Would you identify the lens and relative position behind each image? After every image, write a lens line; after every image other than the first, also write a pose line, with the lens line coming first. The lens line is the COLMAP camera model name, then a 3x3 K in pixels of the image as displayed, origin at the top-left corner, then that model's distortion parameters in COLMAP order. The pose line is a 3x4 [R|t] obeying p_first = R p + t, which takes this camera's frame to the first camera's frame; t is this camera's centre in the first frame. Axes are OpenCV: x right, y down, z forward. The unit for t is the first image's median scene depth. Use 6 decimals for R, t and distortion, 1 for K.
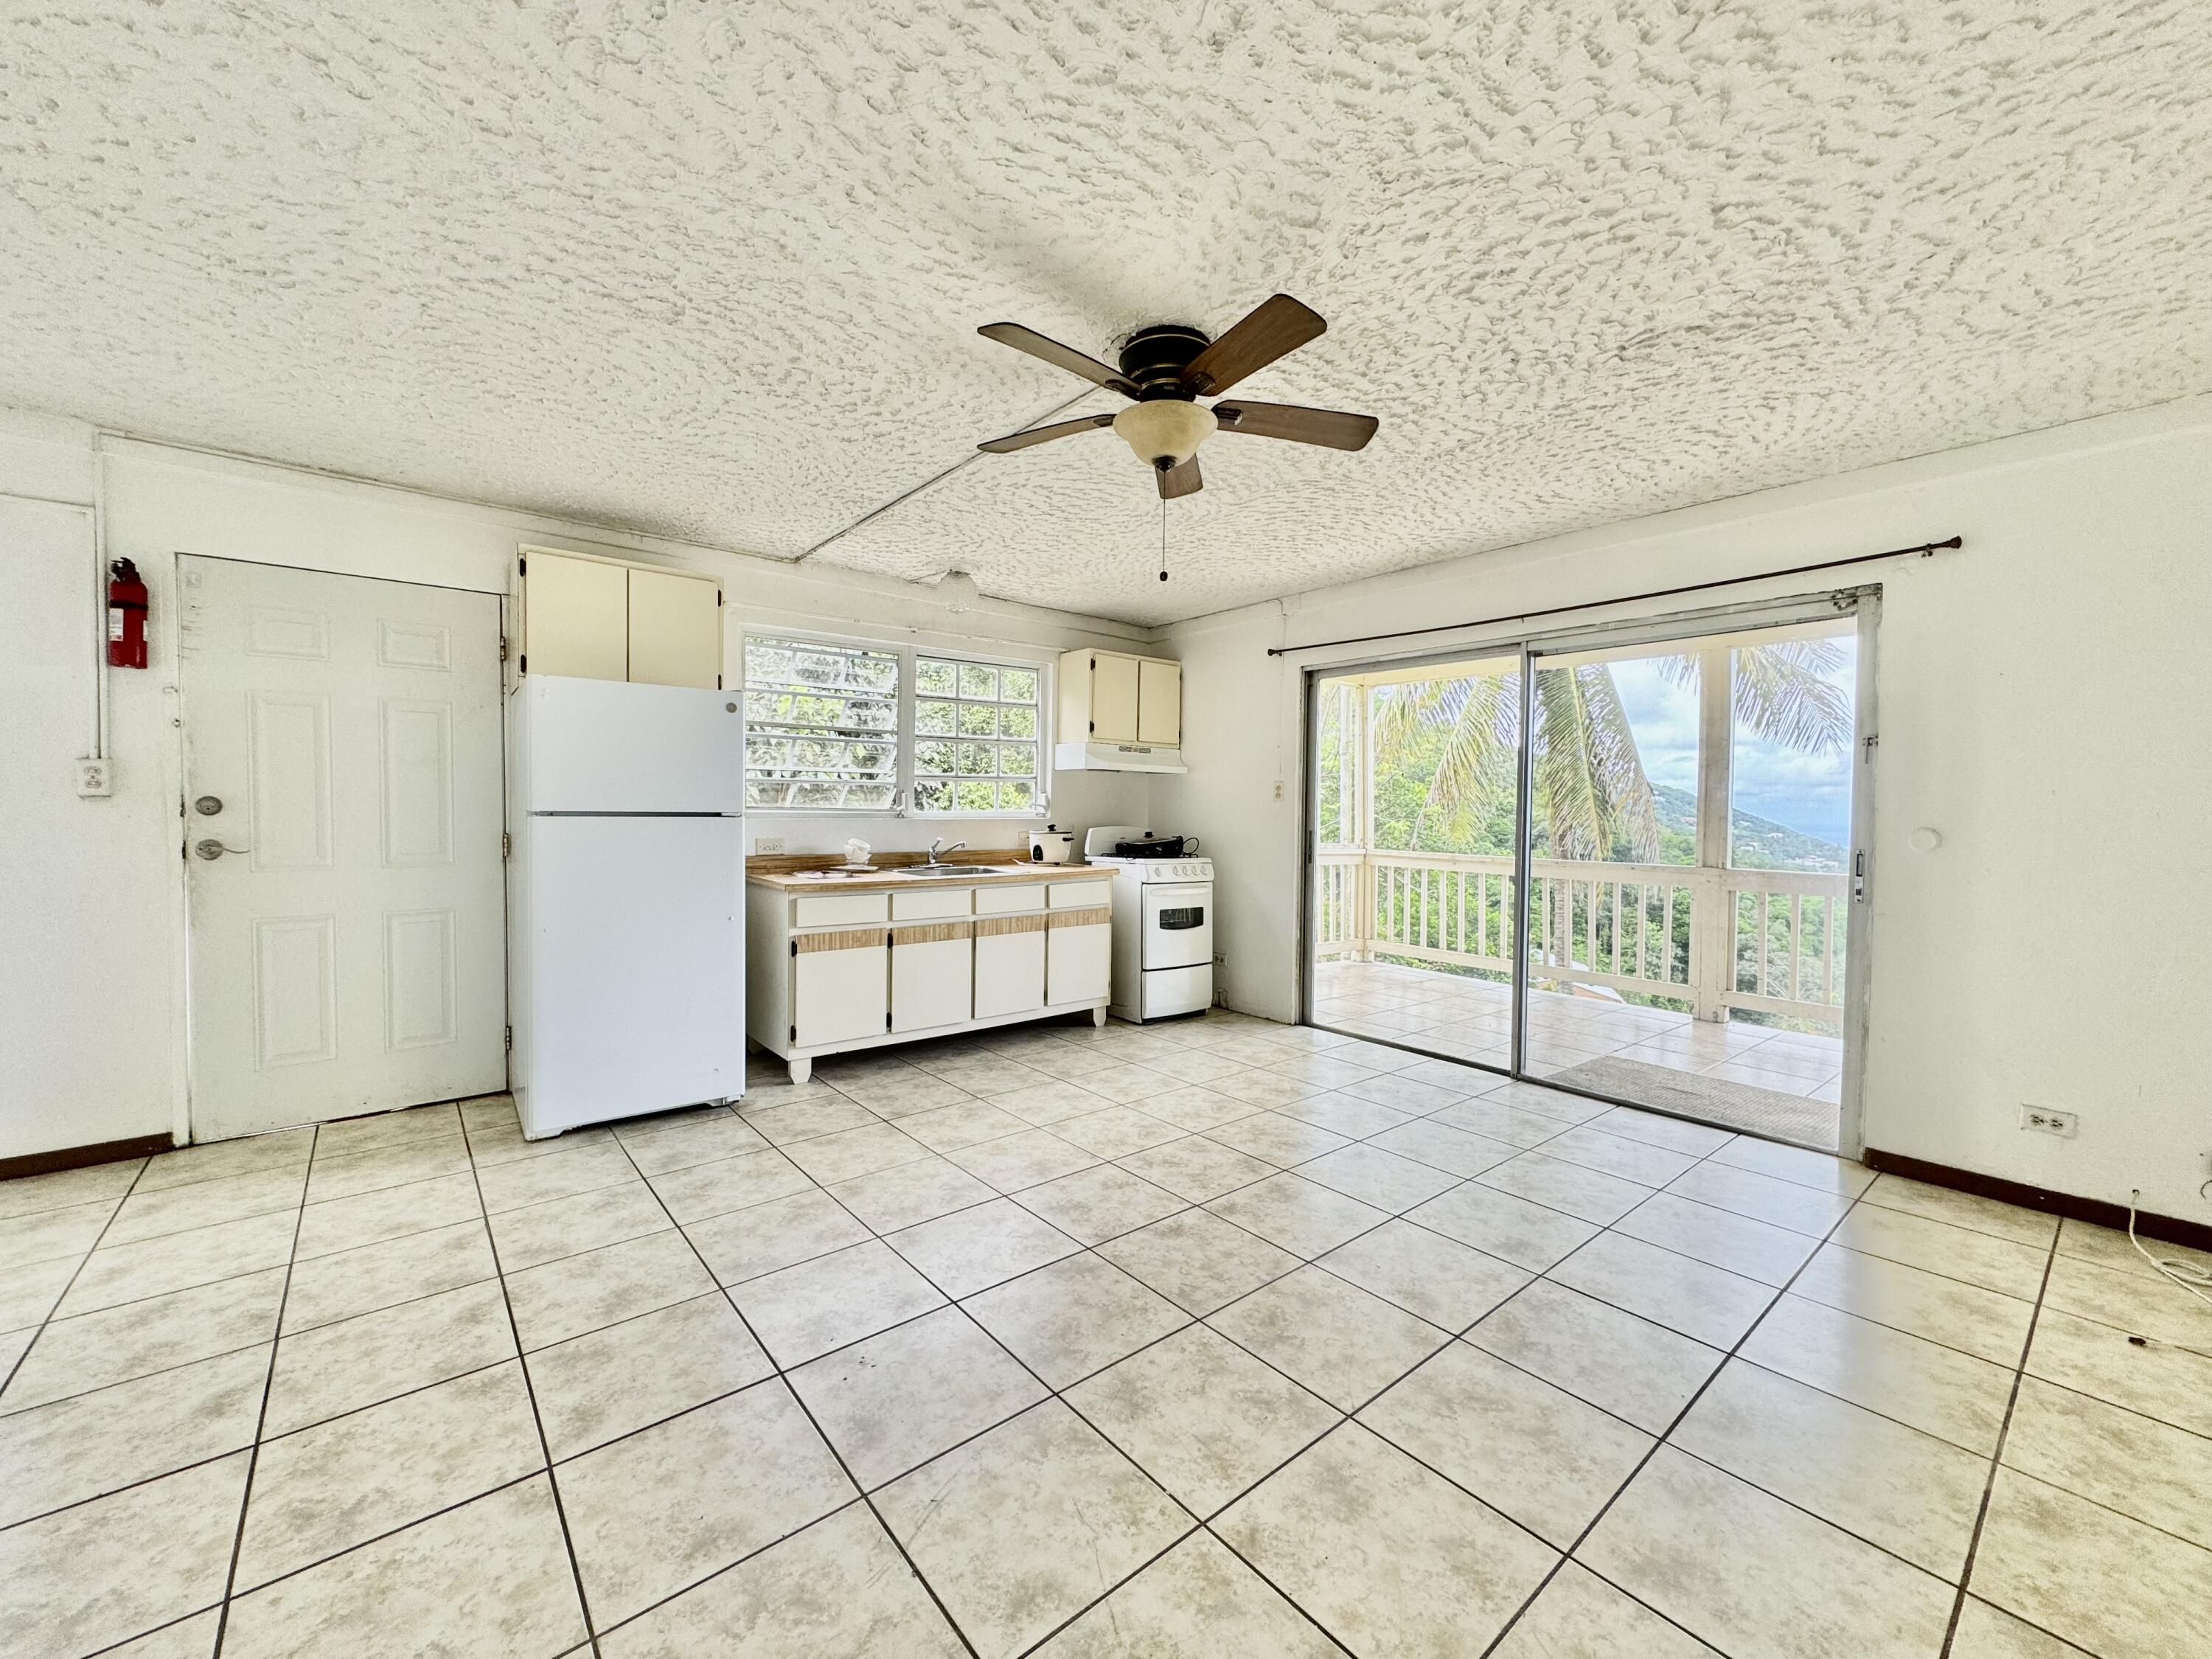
lens RADIAL K [[878.9, 0, 1106.1], [0, 878.9, 825.1], [0, 0, 1]] dist [-0.002131, -0.000151]
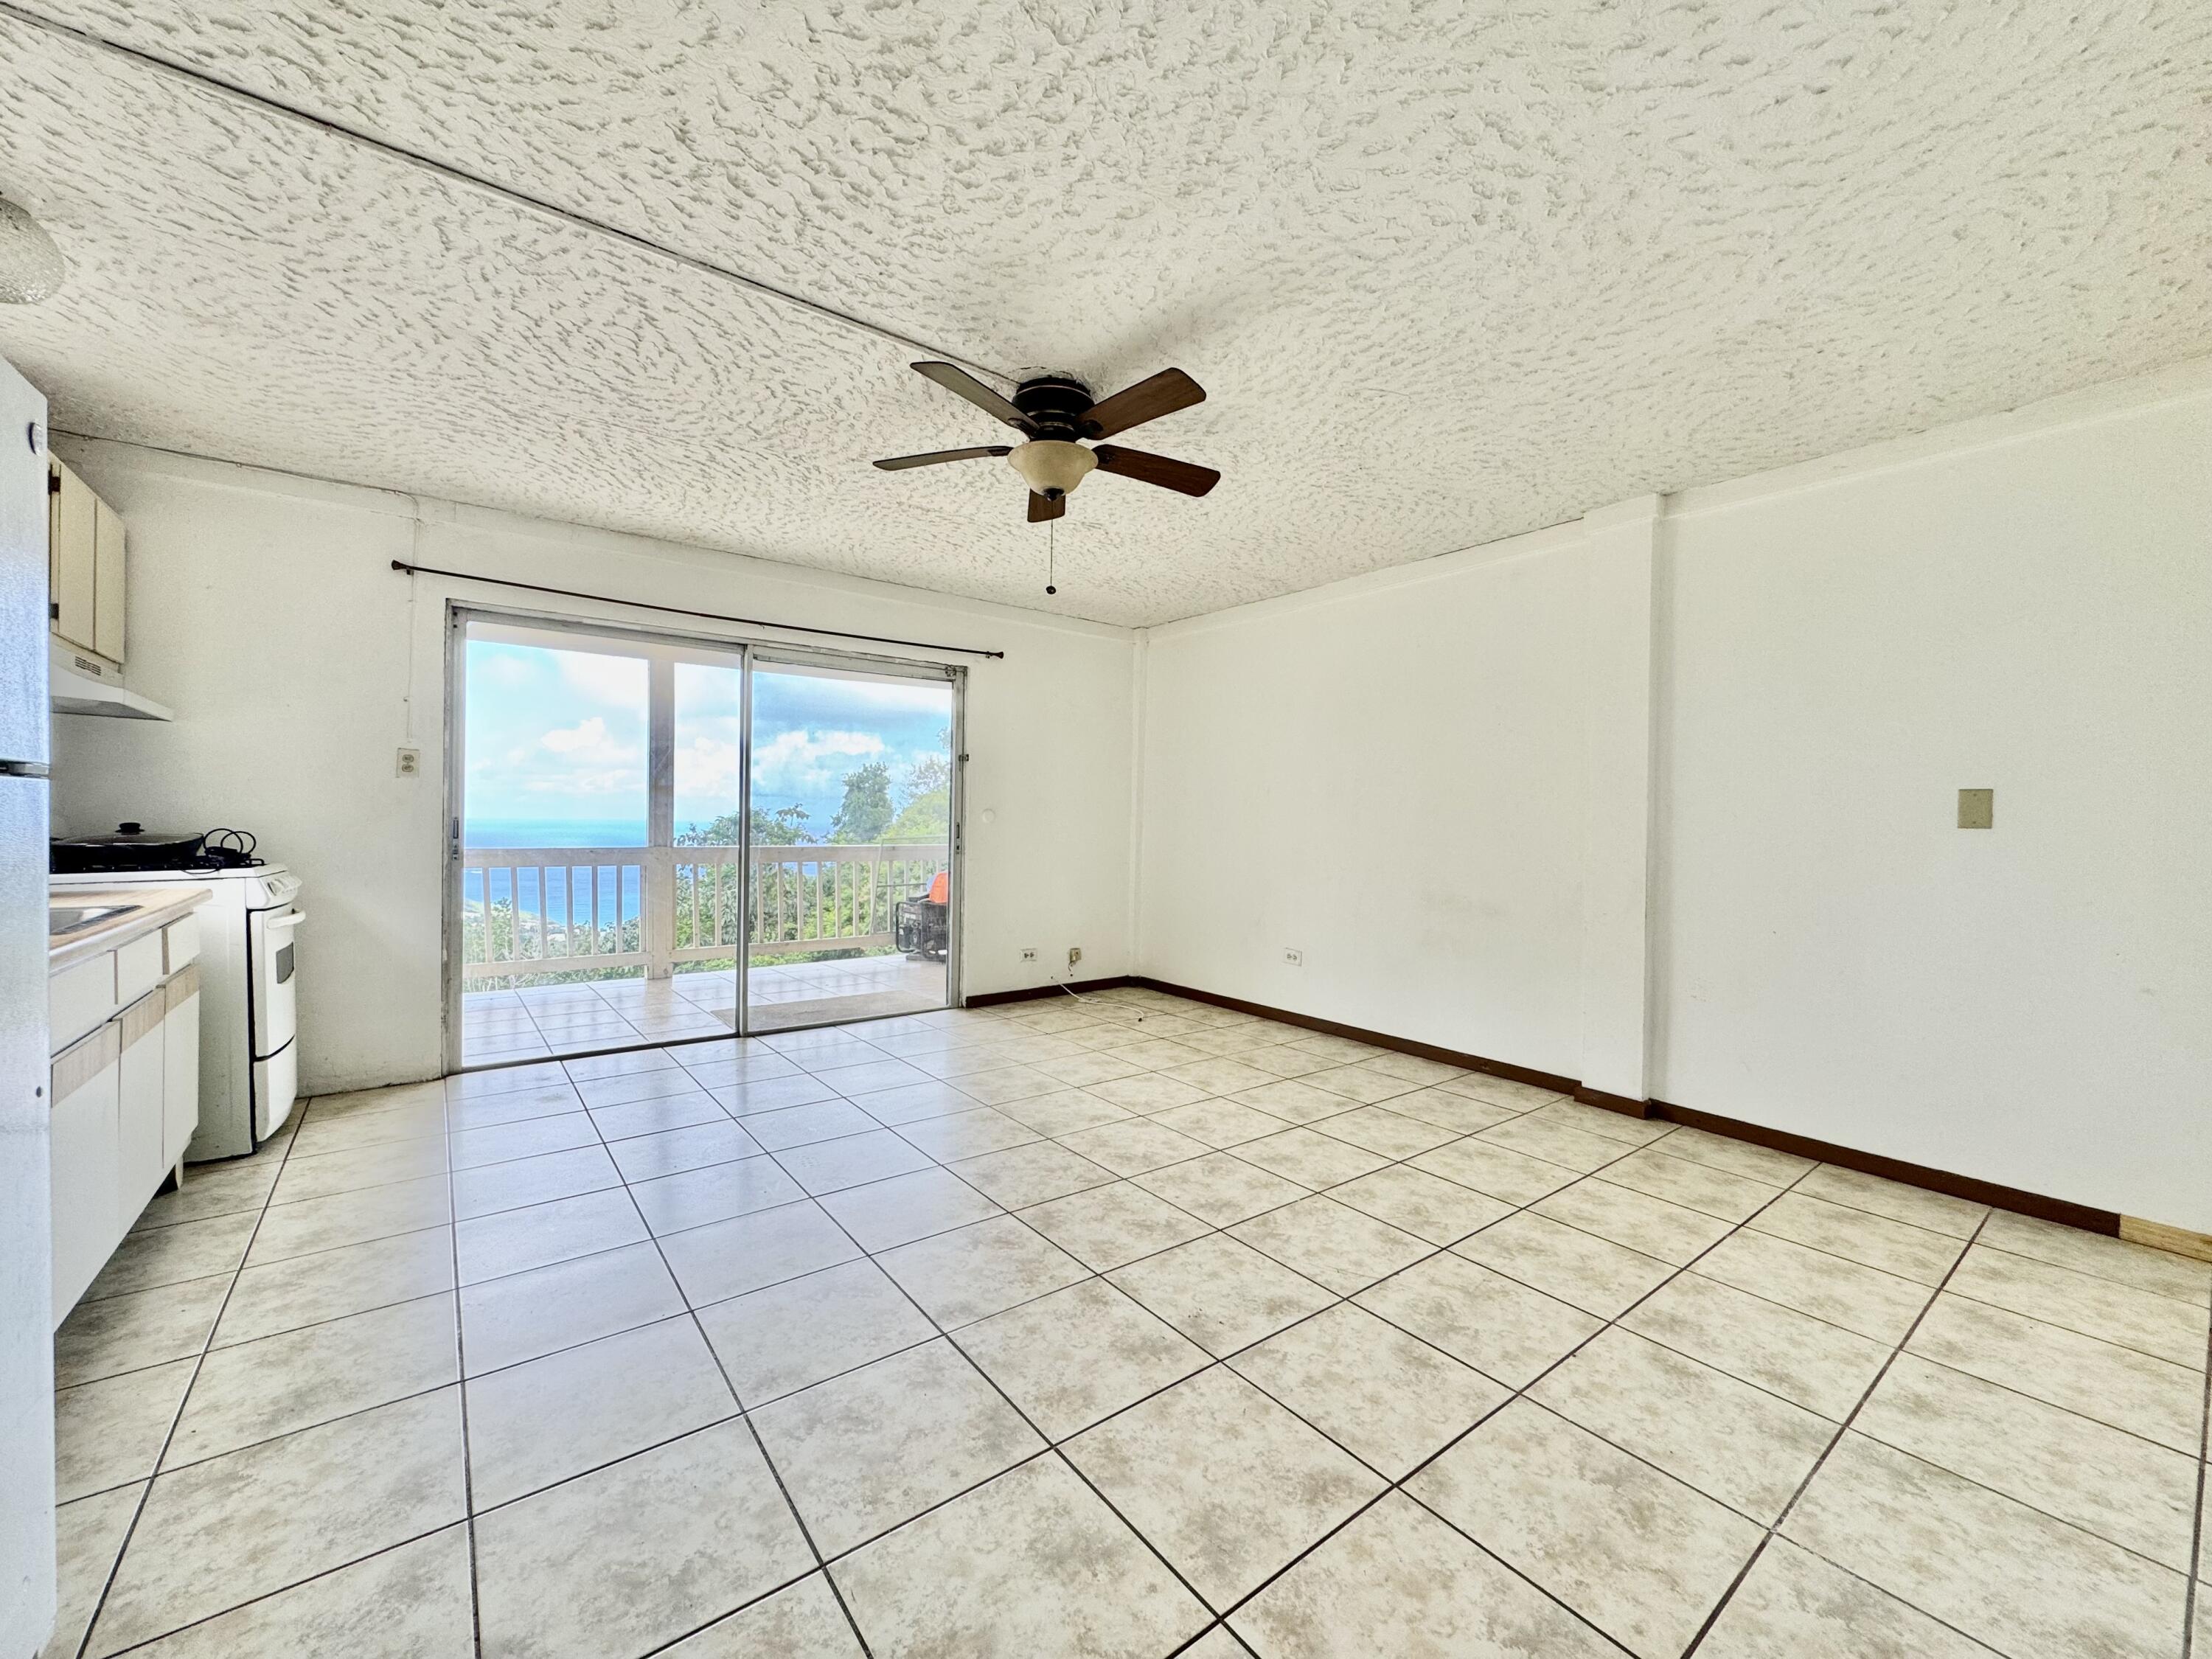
lens RADIAL K [[878.9, 0, 1105.4], [0, 878.9, 824.9], [0, 0, 1]] dist [-0.002131, -0.000151]
pose [[0.034306, -0.017254, 0.999262, -1.095707], [0.006107, 0.999836, 0.017054, 0.007291], [-0.999393, 0.005517, 0.034406, 0.889794]]
